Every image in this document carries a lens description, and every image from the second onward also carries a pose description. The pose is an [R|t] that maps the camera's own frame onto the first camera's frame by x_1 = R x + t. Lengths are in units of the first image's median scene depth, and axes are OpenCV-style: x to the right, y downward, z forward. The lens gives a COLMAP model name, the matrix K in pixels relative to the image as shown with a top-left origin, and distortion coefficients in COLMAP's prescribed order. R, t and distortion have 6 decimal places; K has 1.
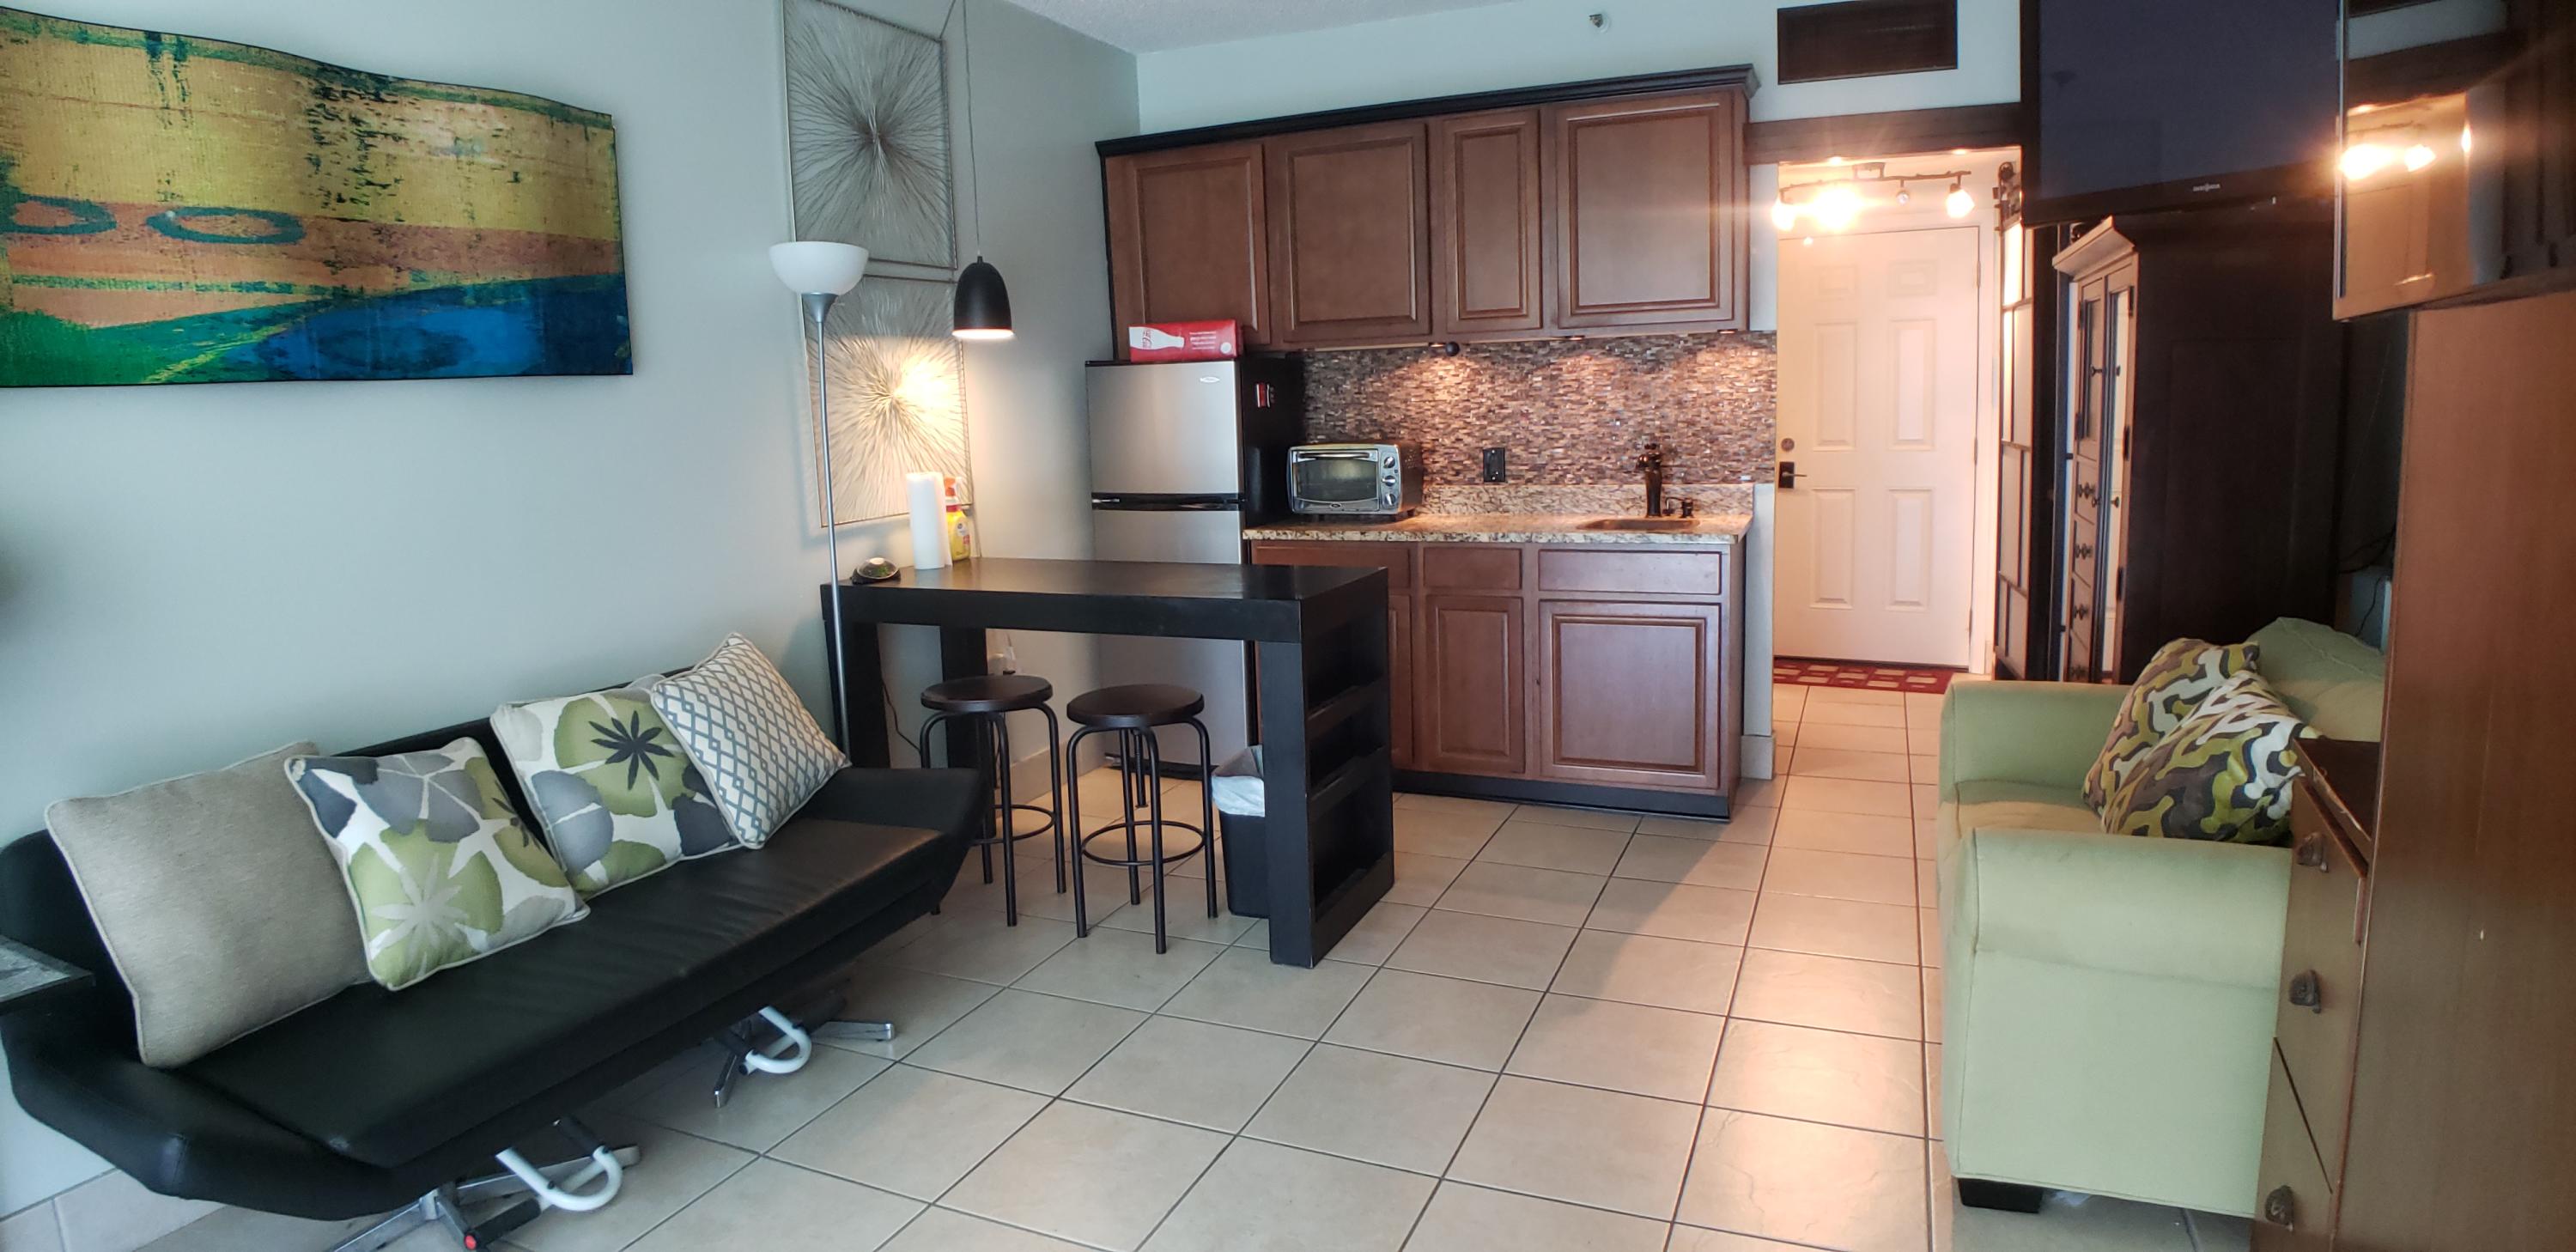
lens RADIAL K [[1372.8, 0, 1282.6], [0, 1372.8, 555.2], [0, 0, 1]] dist [-0.076658, 0.000959]
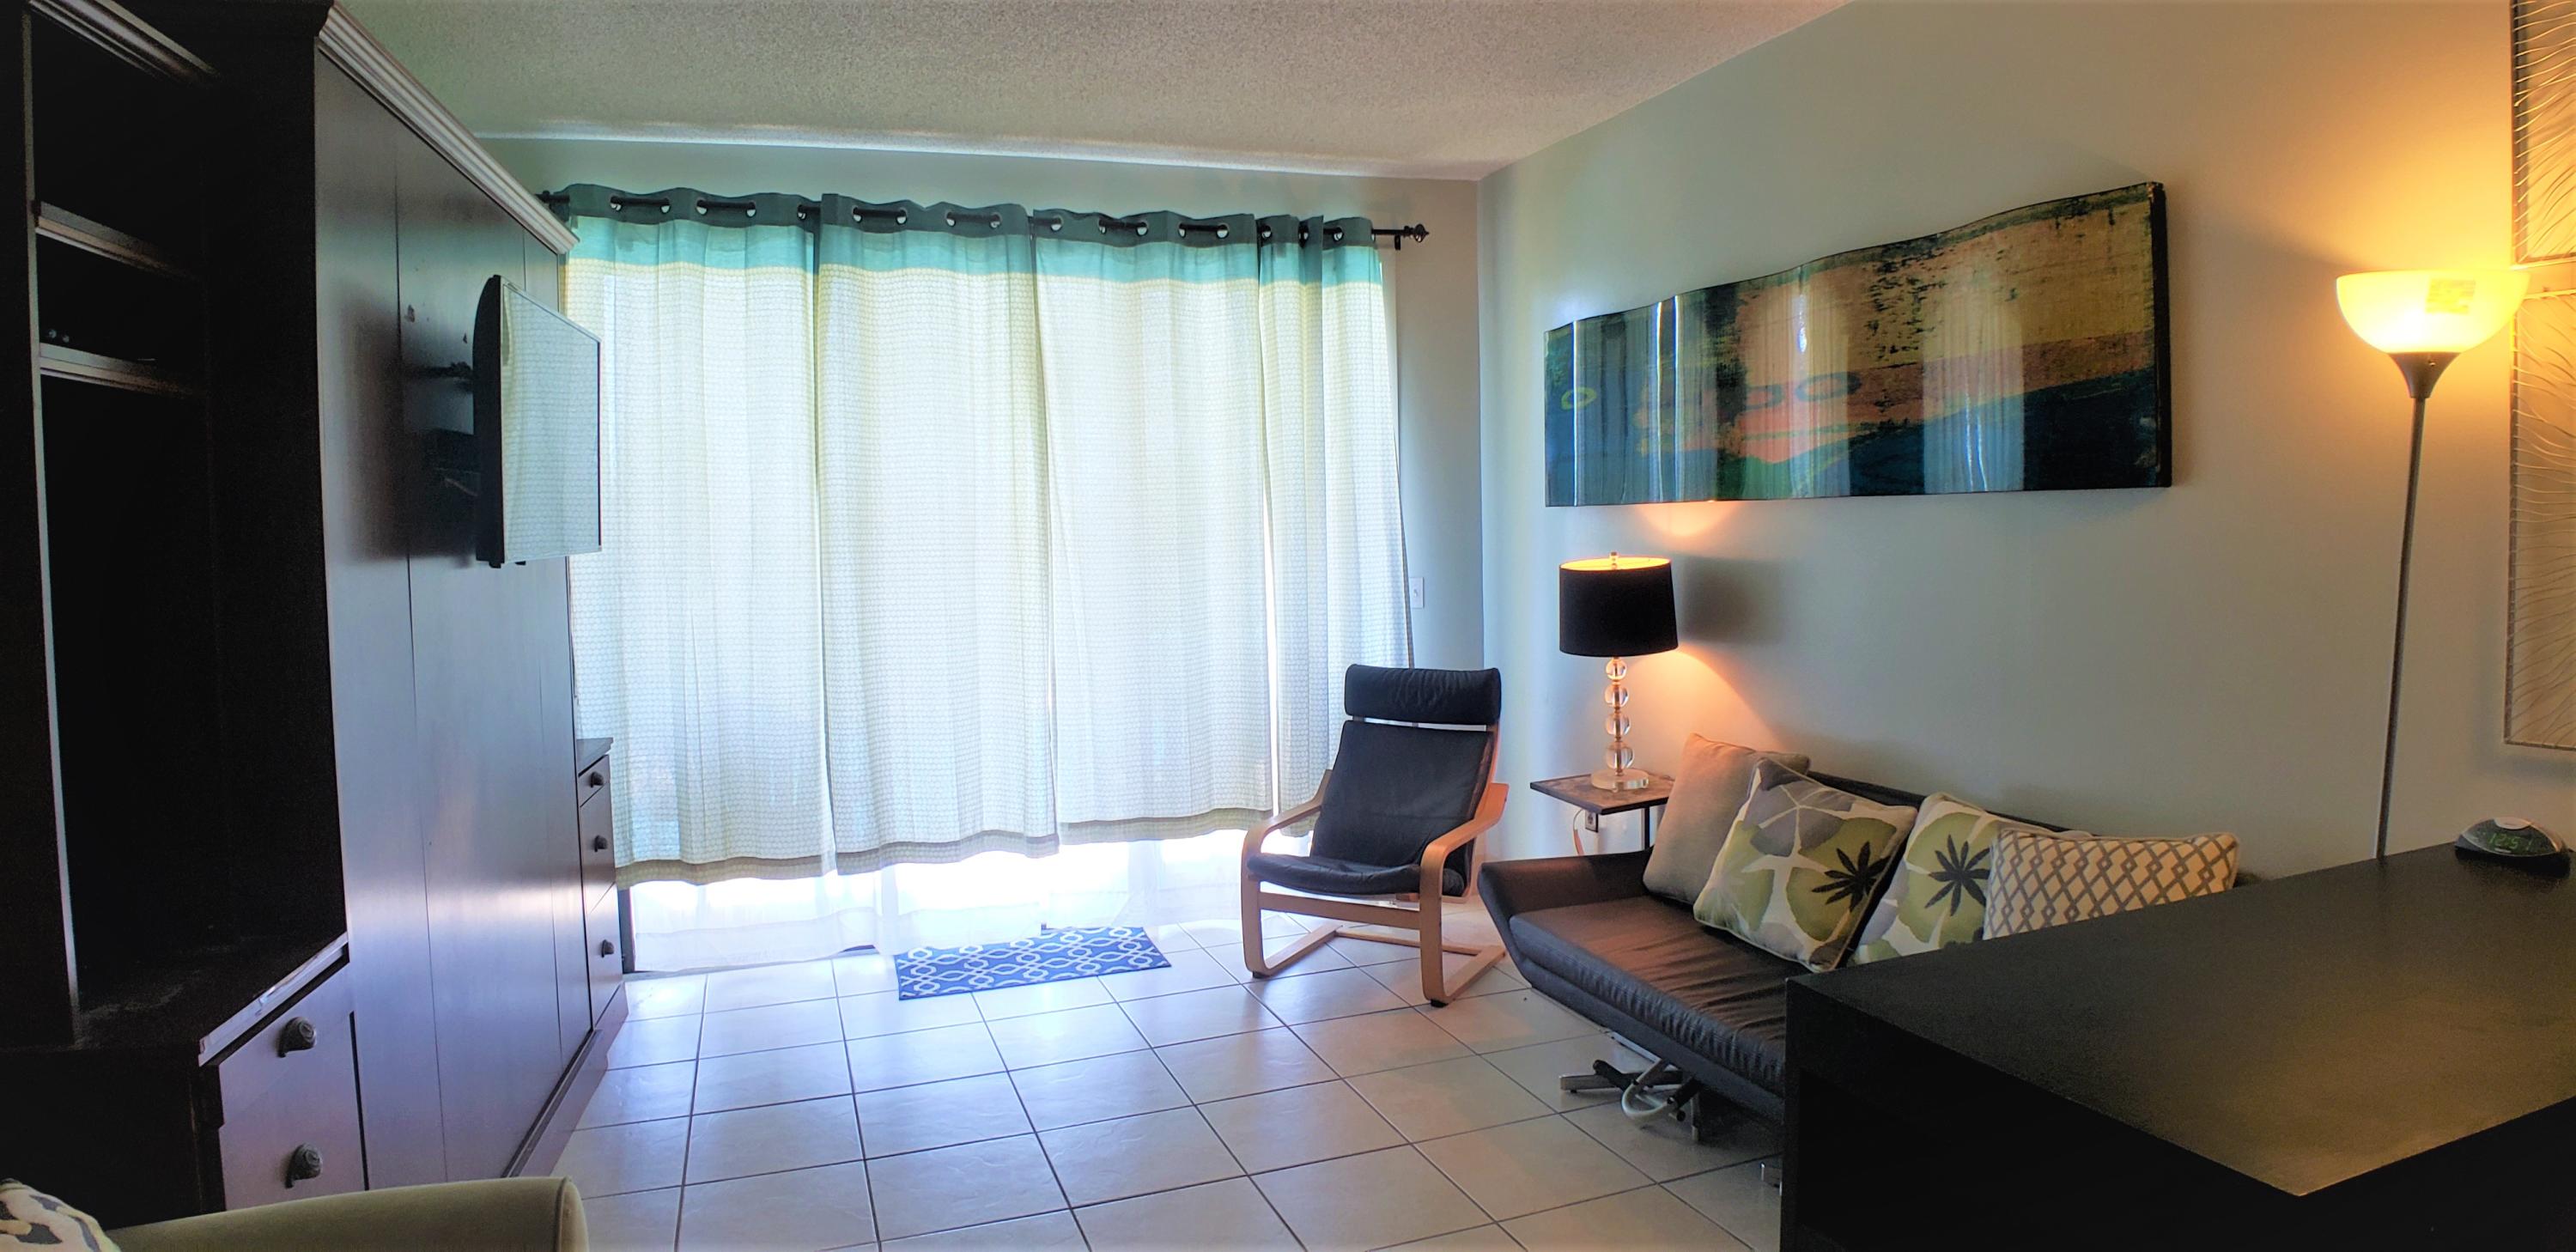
lens RADIAL K [[1372.8, 0, 1272.8], [0, 1372.8, 596.1], [0, 0, 1]] dist [-0.076658, 0.000959]
pose [[-0.701385, 0.086172, -0.707555, 0.508118], [-0.038621, 0.986613, 0.158443, -0.180795], [0.711736, 0.138456, -0.688667, 1.221599]]
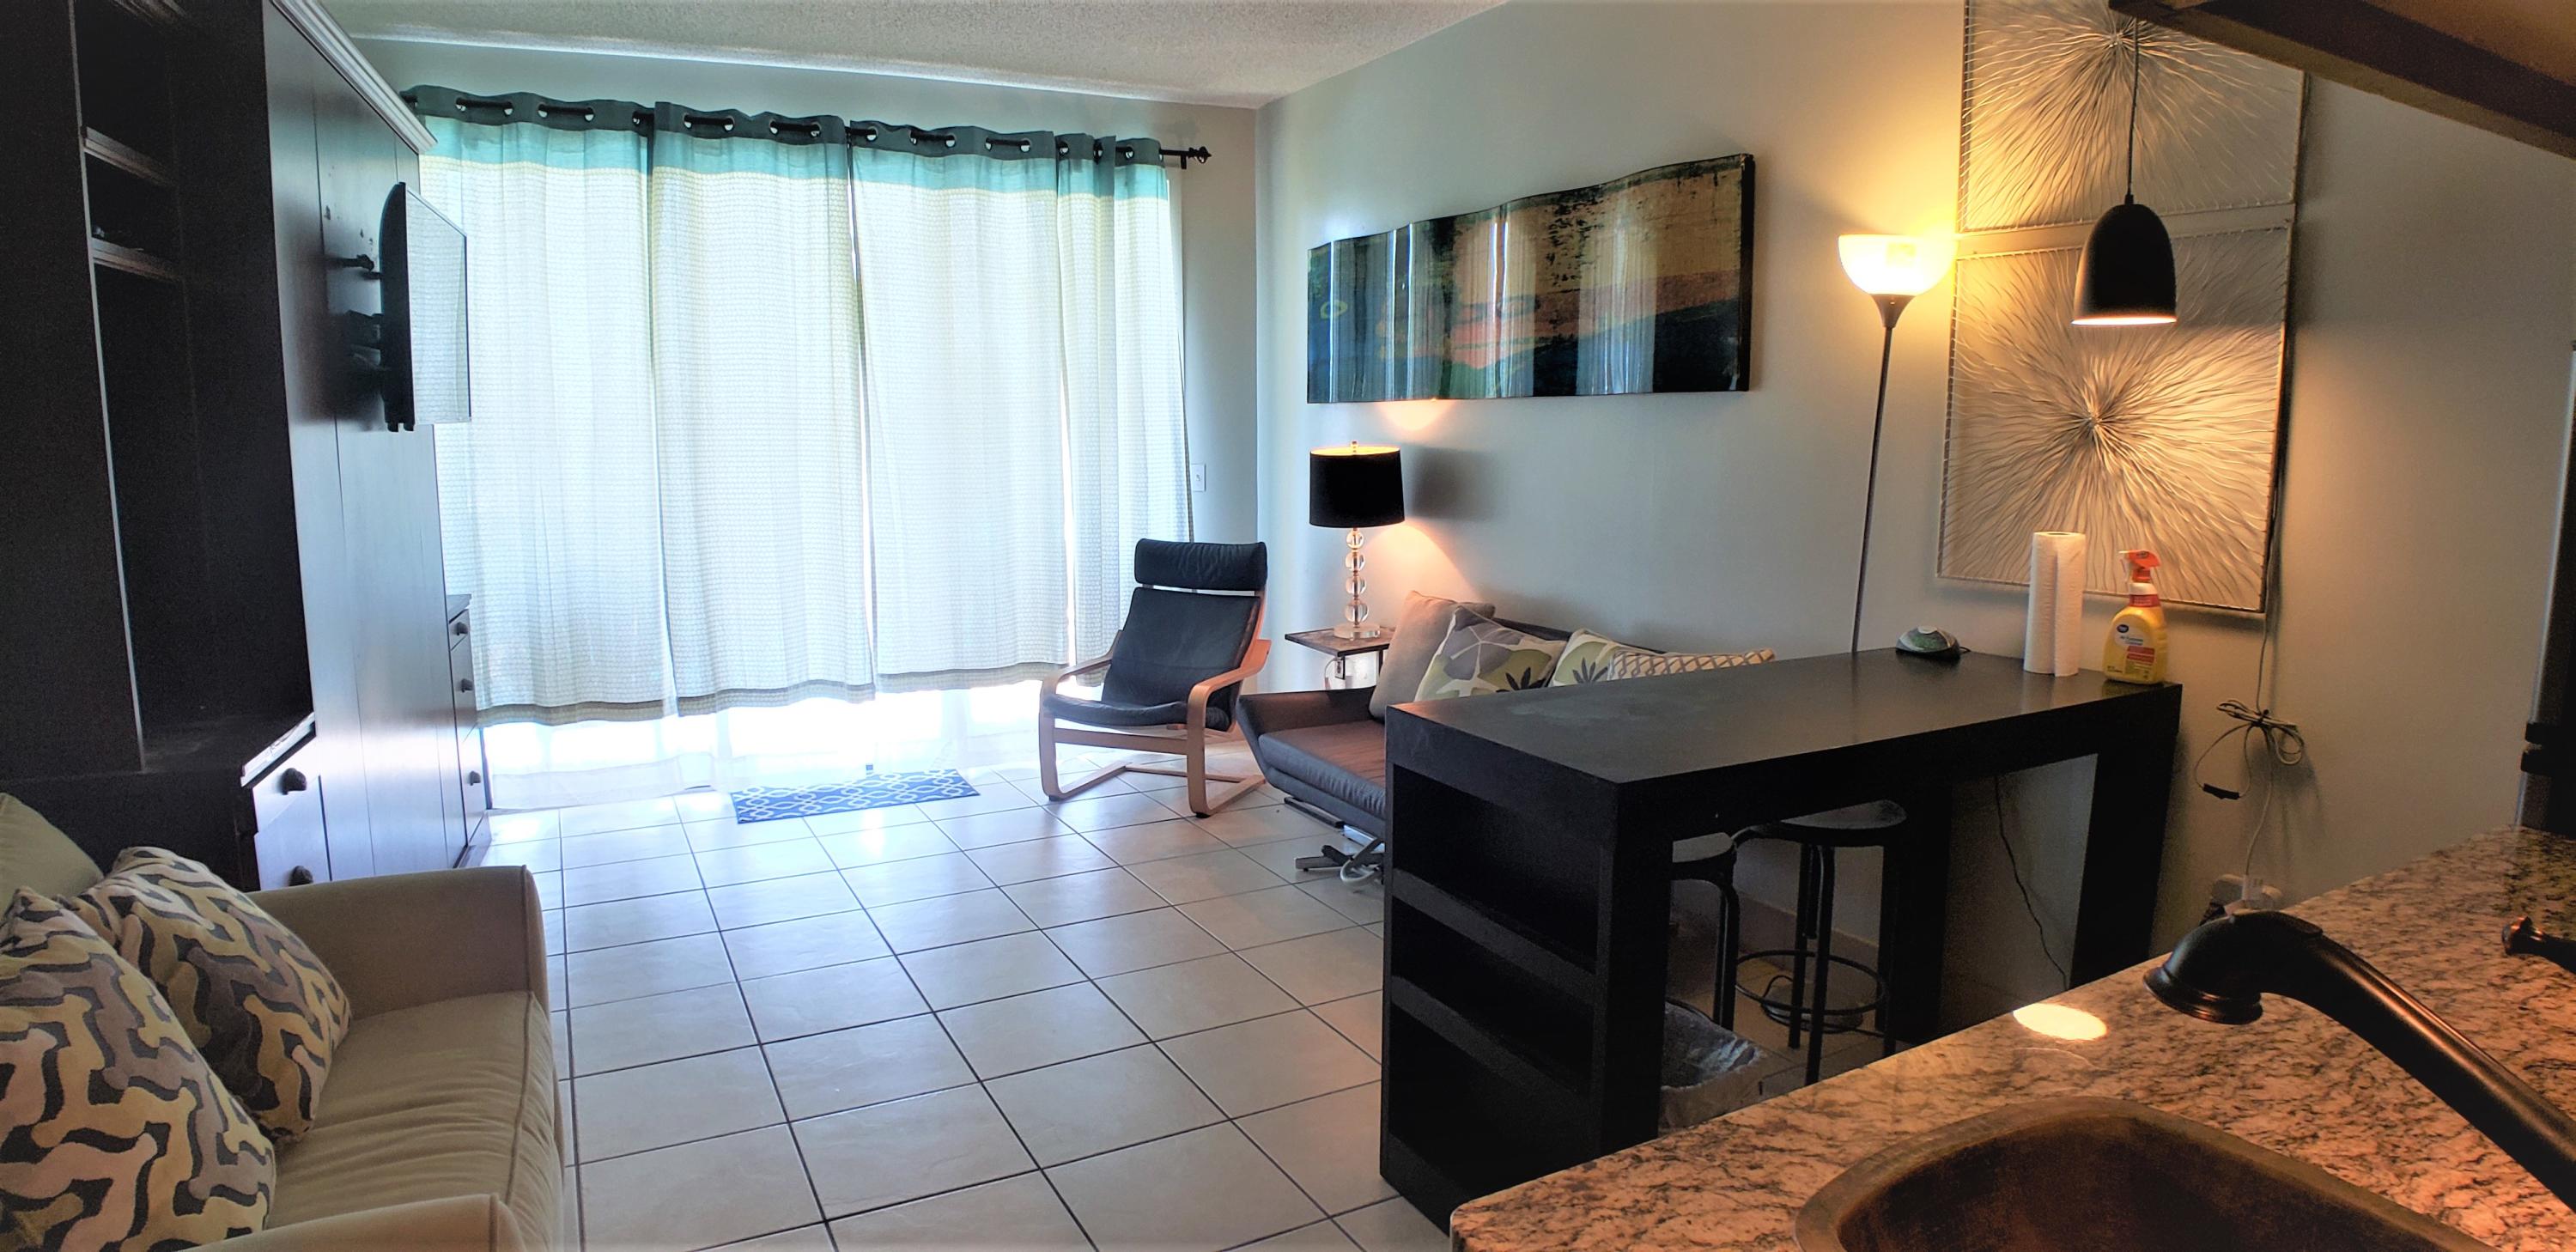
lens RADIAL K [[1372.8, 0, 1286.3], [0, 1372.8, 635.5], [0, 0, 1]] dist [-0.076658, 0.000959]
pose [[-0.594543, 0.153680, -0.789241, 0.668686], [-0.075666, 0.966515, 0.245199, -0.190272], [0.800496, 0.205500, -0.563007, 1.416028]]
